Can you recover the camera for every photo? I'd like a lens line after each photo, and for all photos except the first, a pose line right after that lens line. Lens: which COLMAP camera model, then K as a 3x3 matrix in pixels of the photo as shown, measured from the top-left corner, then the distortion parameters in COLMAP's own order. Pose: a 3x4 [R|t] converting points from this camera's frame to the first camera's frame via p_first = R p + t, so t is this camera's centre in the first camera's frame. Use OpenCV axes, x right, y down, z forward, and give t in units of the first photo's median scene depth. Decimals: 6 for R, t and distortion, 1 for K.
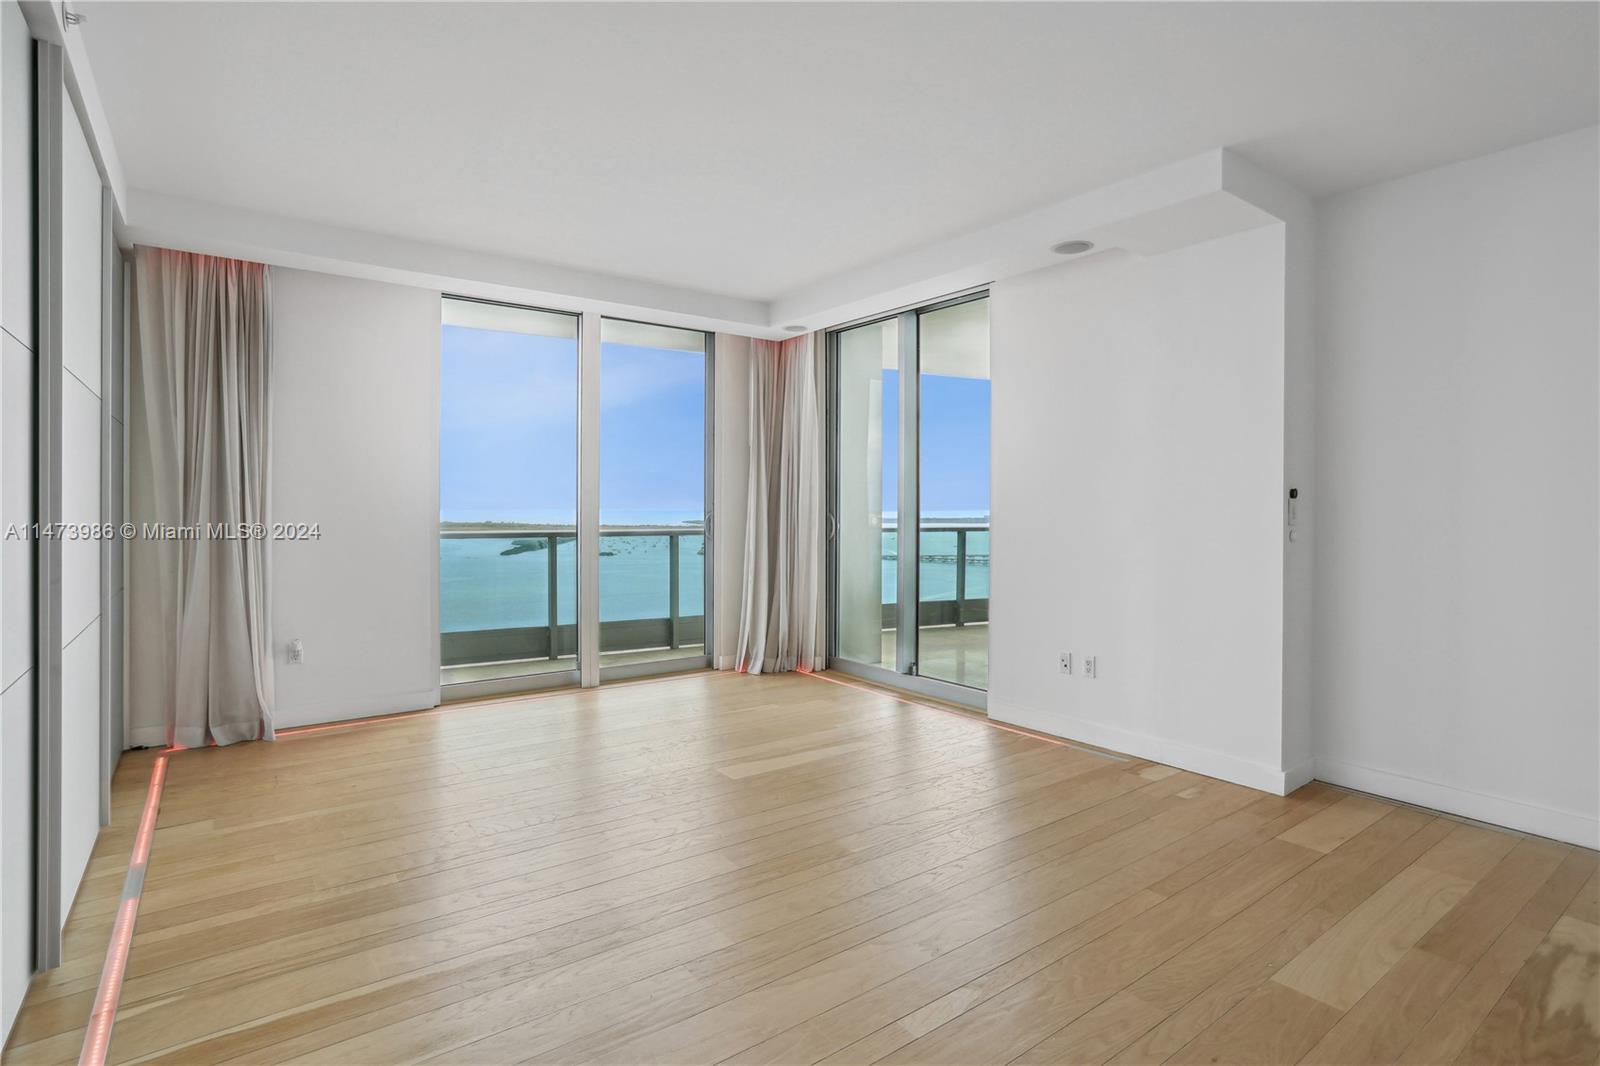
lens RADIAL K [[803.6, 0, 800.8], [0, 803.6, 507.6], [0, 0, 1]] dist [-0.061124, 0.039805]
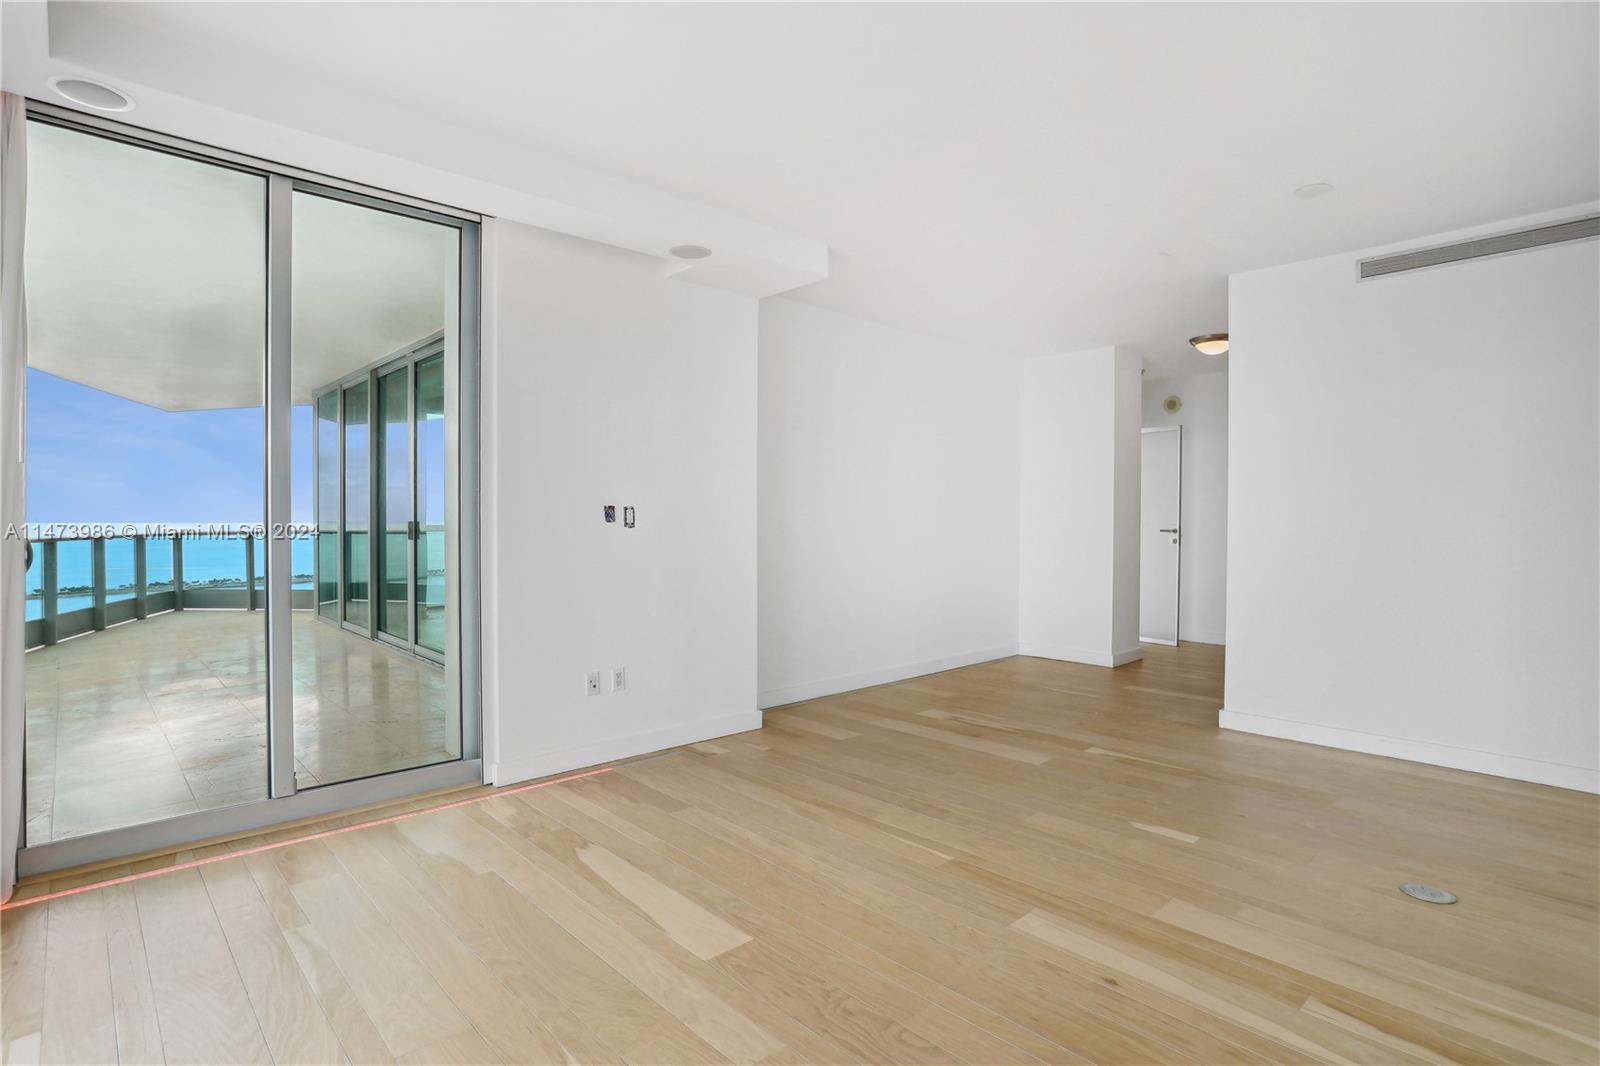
lens RADIAL K [[800.0, 0, 799.4], [0, 800.0, 529.5], [0, 0, 1]] dist [-0.044220, 0.024534]
pose [[-0.110093, -0.018277, 0.993753, -0.479755], [-0.003764, 0.999831, 0.017972, 0.000408], [-0.993914, -0.001762, -0.110144, 0.693520]]
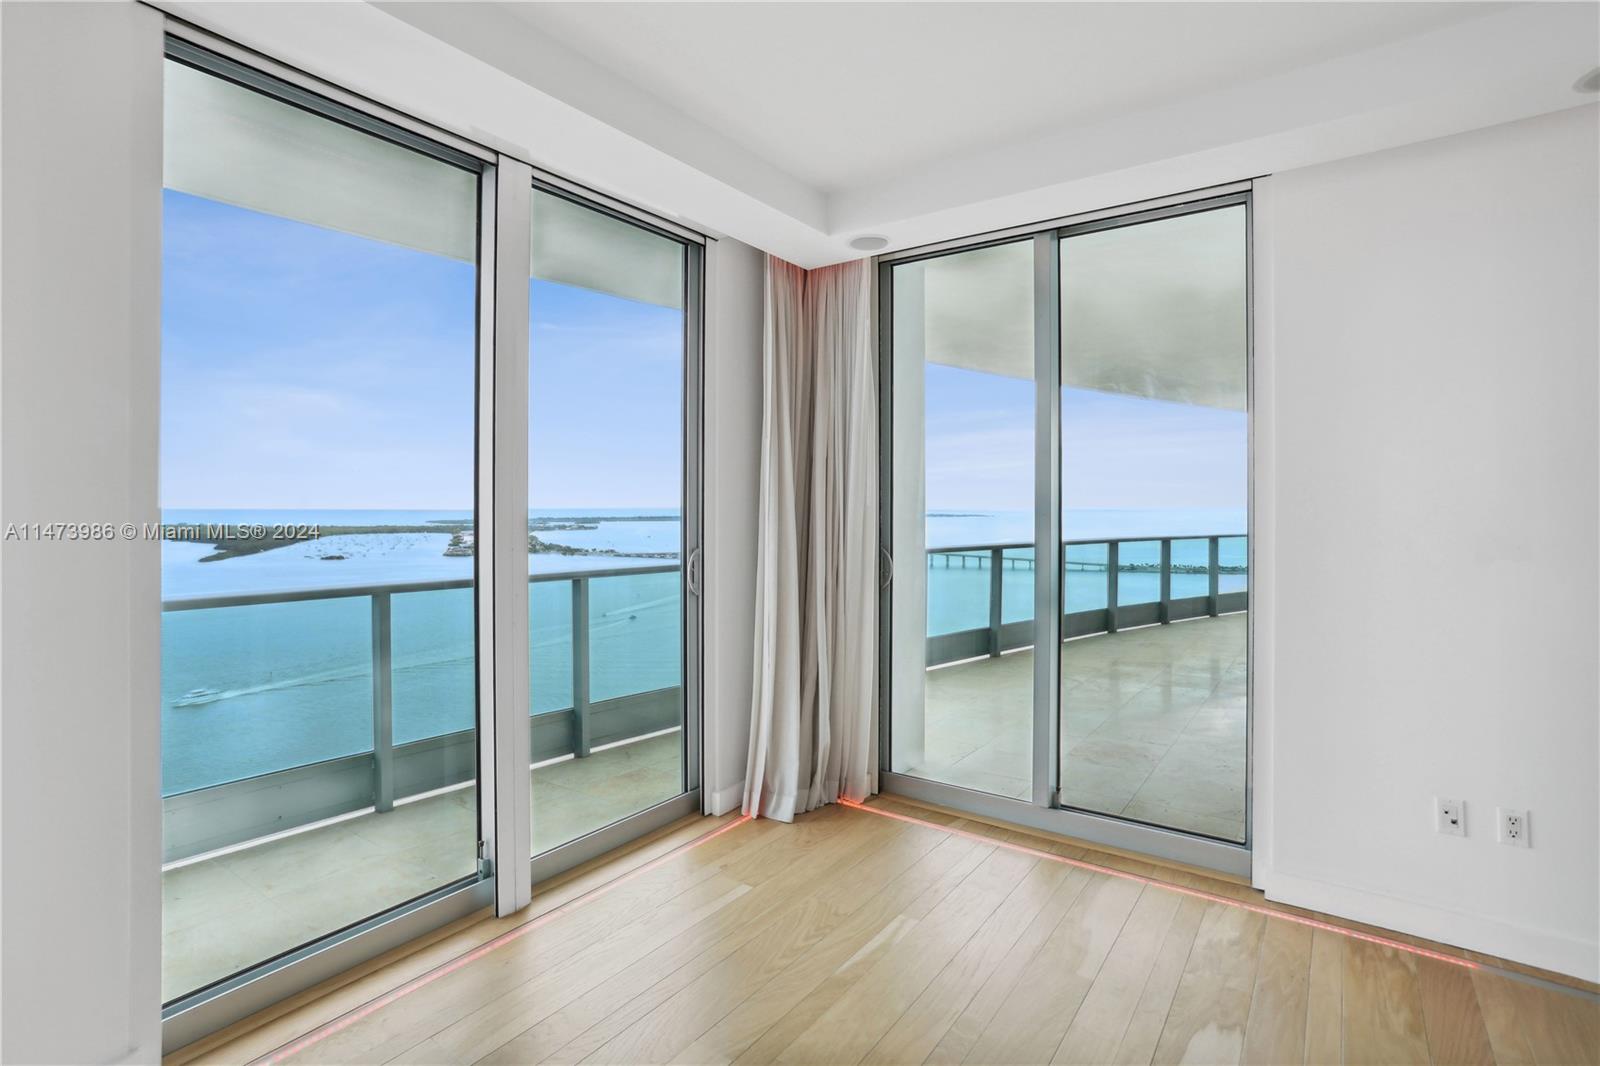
lens RADIAL K [[784.8, 0, 791.4], [0, 784.8, 497.3], [0, 0, 1]] dist [-0.056726, 0.033360]
pose [[0.955175, -0.000355, 0.296043, -0.241939], [0.002877, 0.999963, -0.008081, -0.030762], [-0.296029, 0.008570, 0.955140, 0.481567]]
